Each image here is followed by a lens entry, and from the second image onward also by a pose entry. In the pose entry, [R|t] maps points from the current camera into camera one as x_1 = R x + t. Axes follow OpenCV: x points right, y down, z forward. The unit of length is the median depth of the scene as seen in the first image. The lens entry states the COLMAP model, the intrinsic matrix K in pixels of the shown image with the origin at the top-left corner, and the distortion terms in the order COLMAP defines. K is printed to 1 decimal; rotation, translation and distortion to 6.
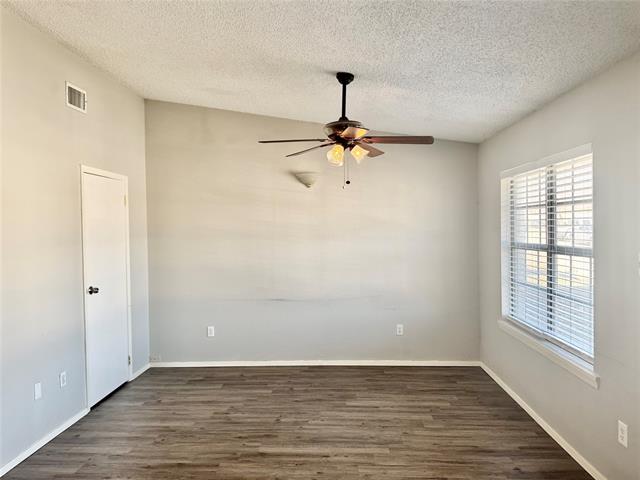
lens RADIAL K [[450.3, 0, 320.8], [0, 450.3, 242.6], [0, 0, 1]] dist [0.058740, -0.067900]
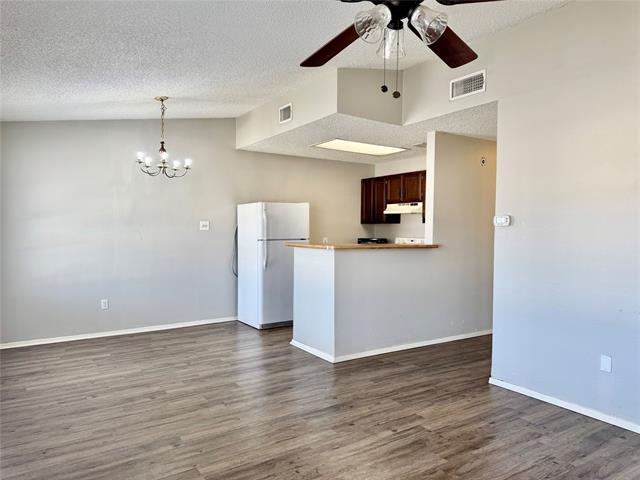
lens RADIAL K [[446.8, 0, 321.6], [0, 446.8, 242.5], [0, 0, 1]] dist [0.102224, -0.135968]
pose [[-0.810968, 0.028074, -0.584416, 0.460074], [-0.010781, 0.997962, 0.062901, 0.009032], [0.584991, 0.057311, -0.809013, 1.474955]]
